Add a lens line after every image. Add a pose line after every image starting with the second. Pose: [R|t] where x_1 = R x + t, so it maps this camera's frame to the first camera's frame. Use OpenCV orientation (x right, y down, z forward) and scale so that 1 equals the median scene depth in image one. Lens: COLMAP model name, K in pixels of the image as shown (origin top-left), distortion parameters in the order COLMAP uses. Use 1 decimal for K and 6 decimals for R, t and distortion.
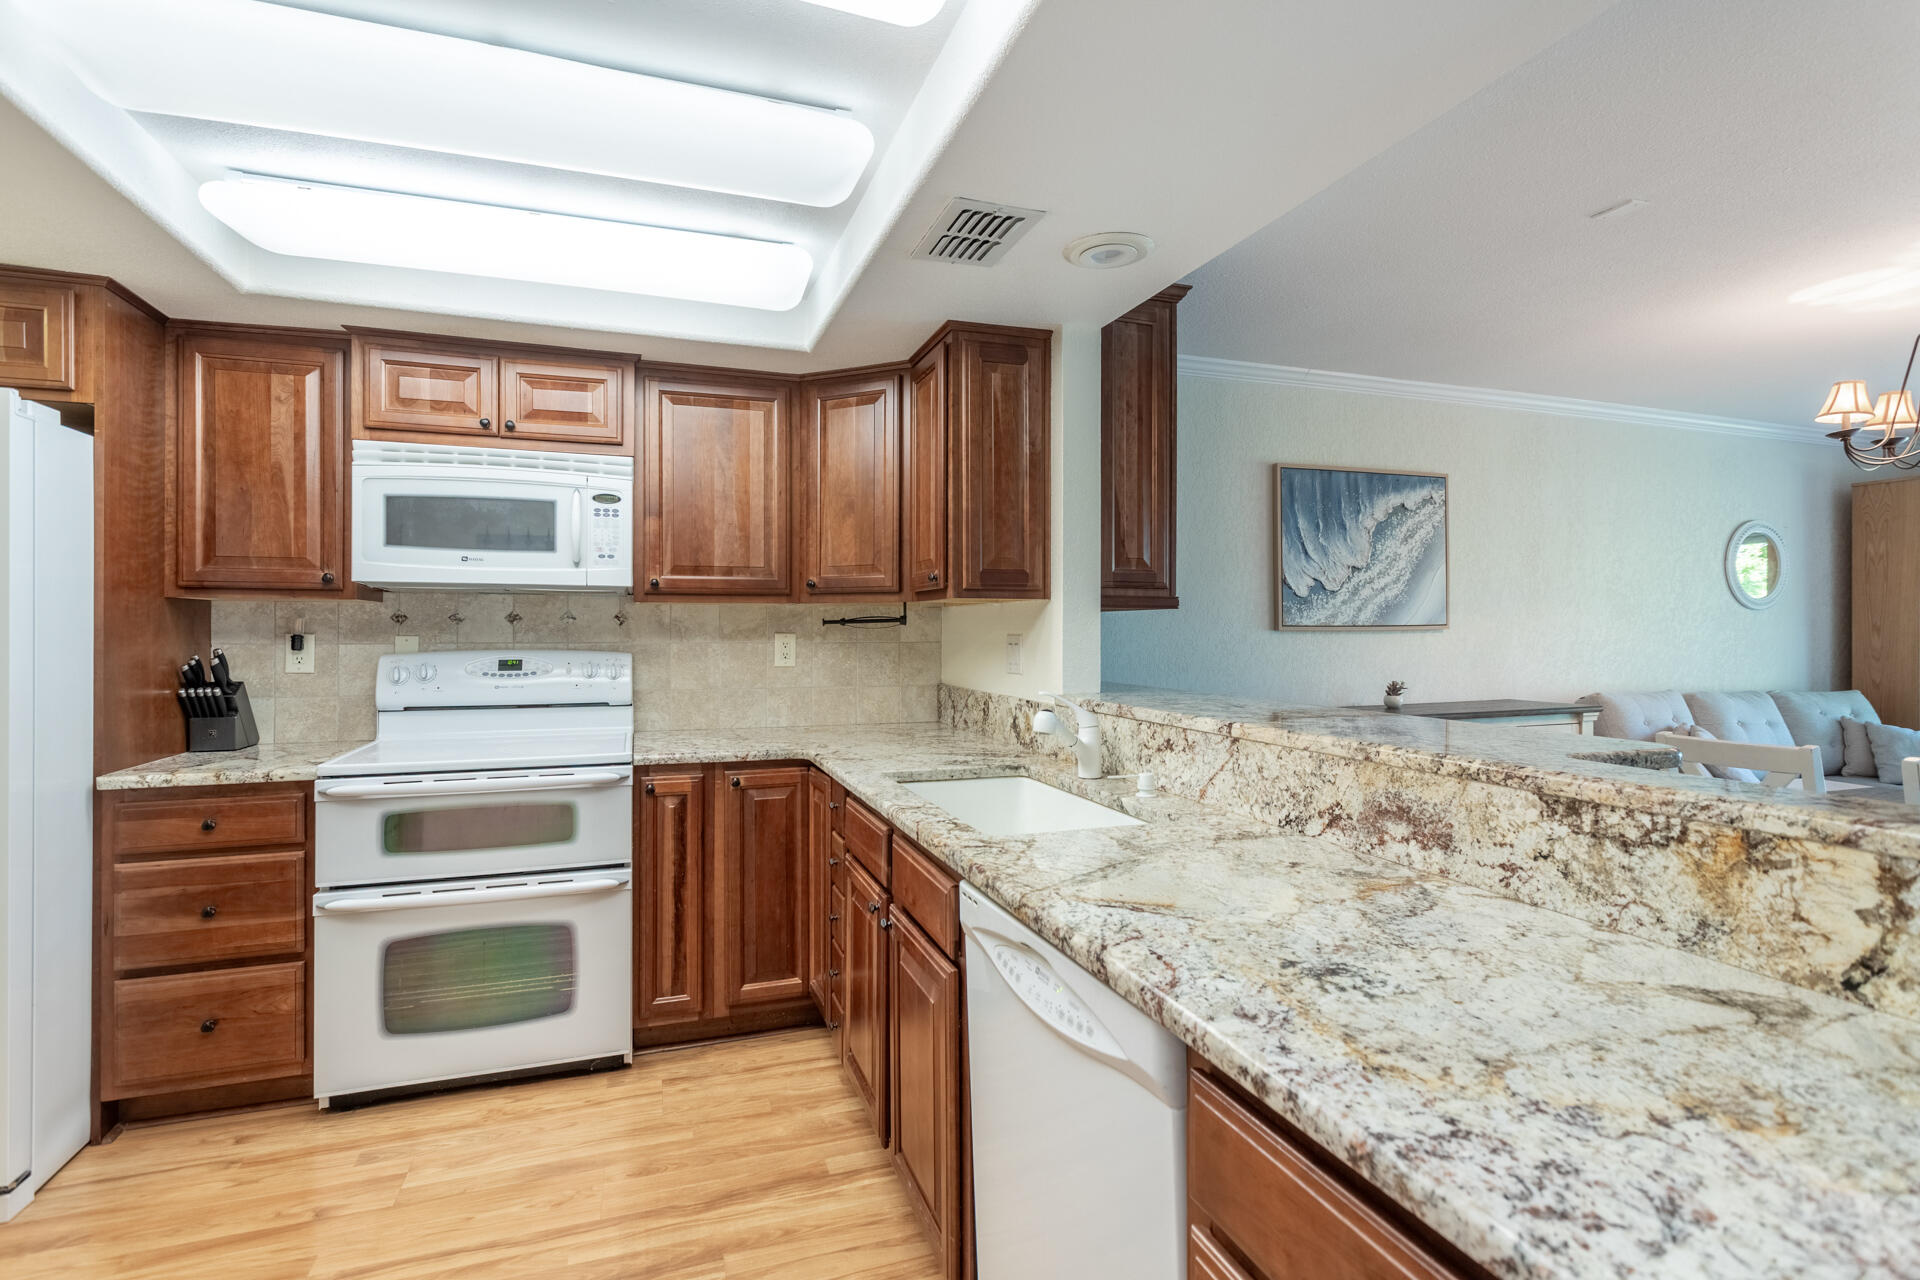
lens RADIAL K [[909.1, 0, 950.0], [0, 909.1, 624.3], [0, 0, 1]] dist [-0.000080, 0.002065]
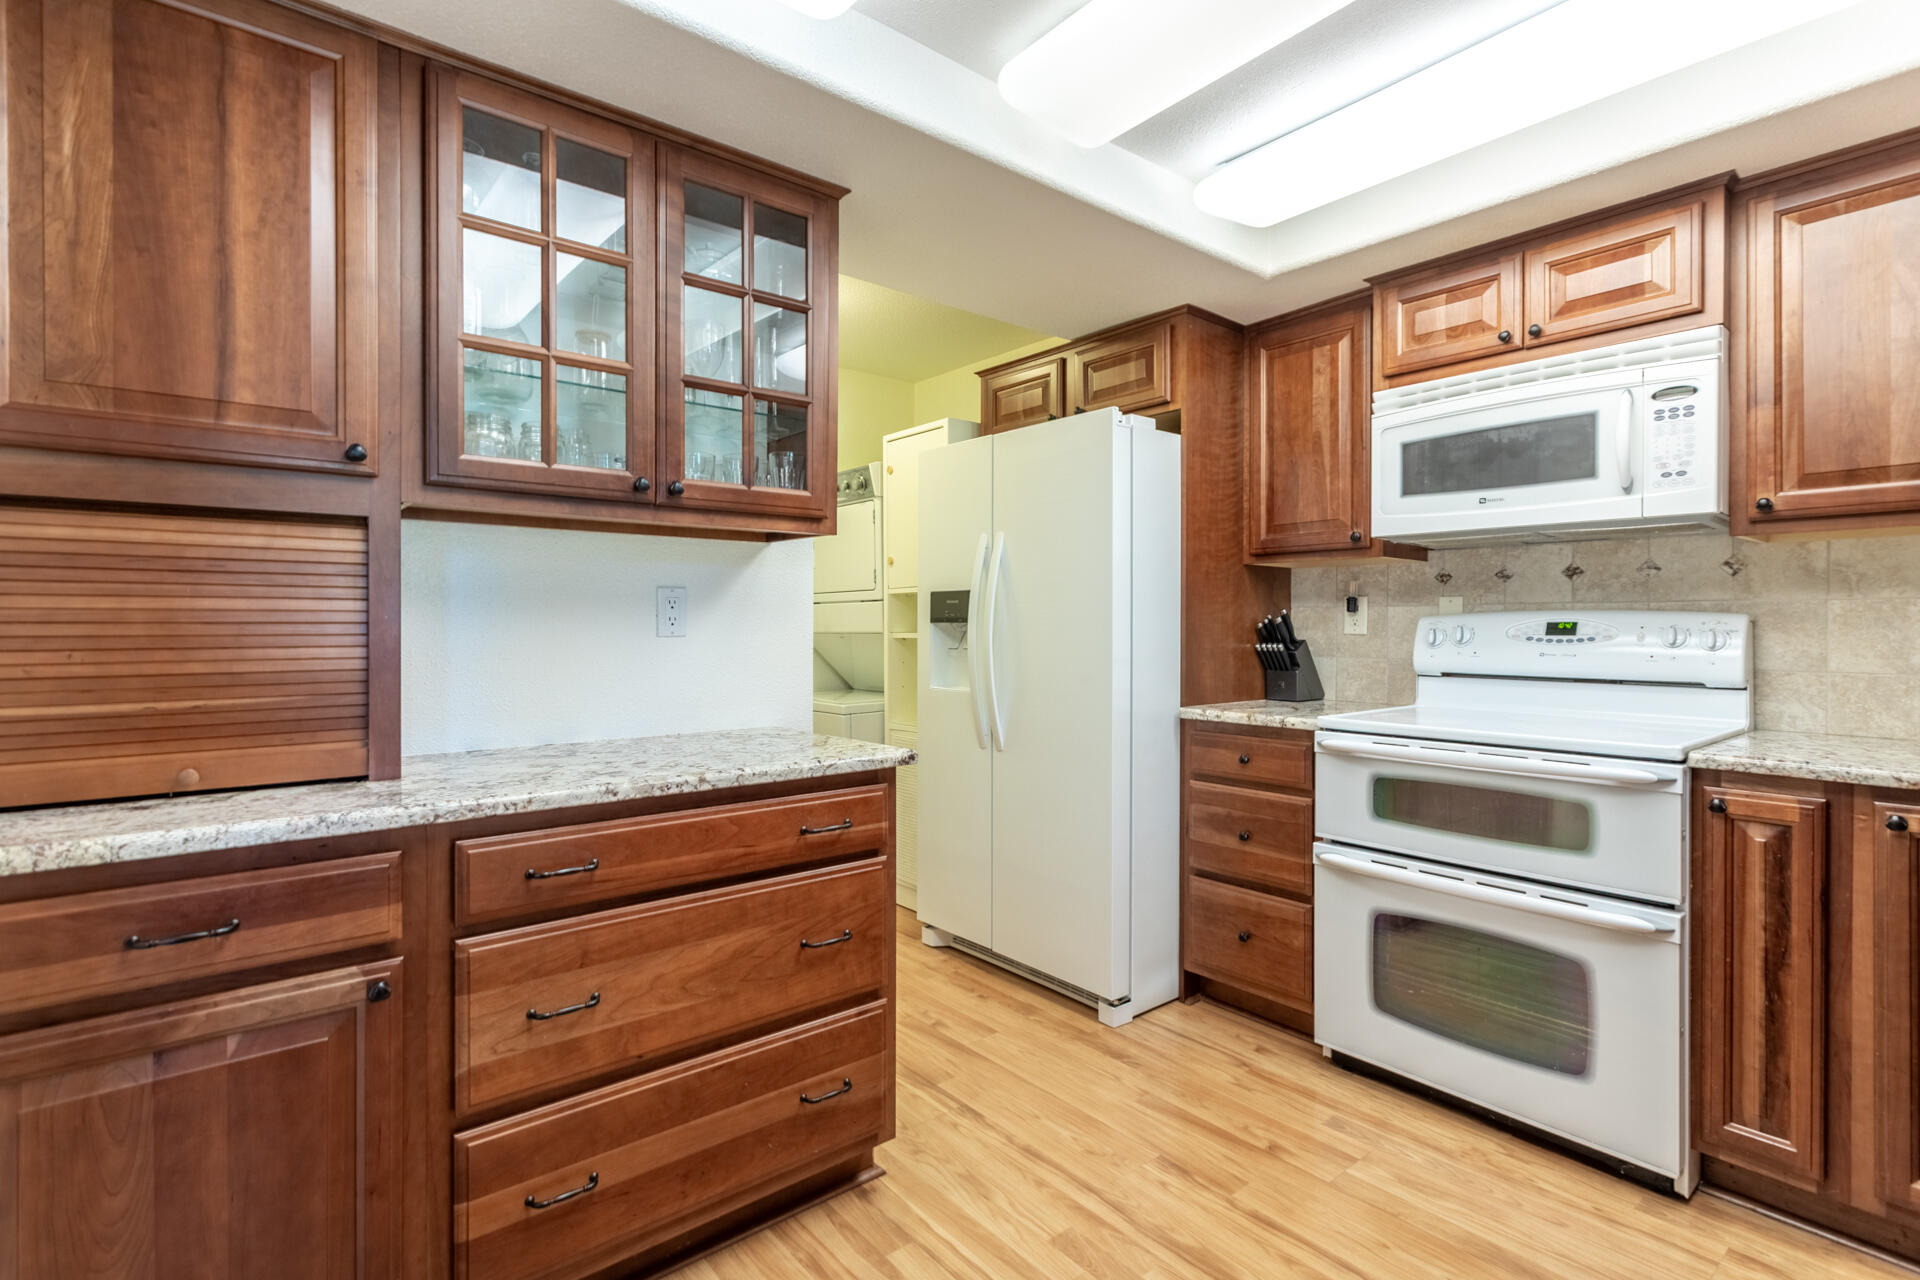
lens RADIAL K [[909.1, 0, 950.0], [0, 909.1, 624.3], [0, 0, 1]] dist [-0.000080, 0.002065]
pose [[0.349098, -0.000825, -0.937086, 0.101277], [0.002558, 0.999997, 0.000072, 0.045134], [0.937083, -0.002422, 0.349099, 0.230142]]
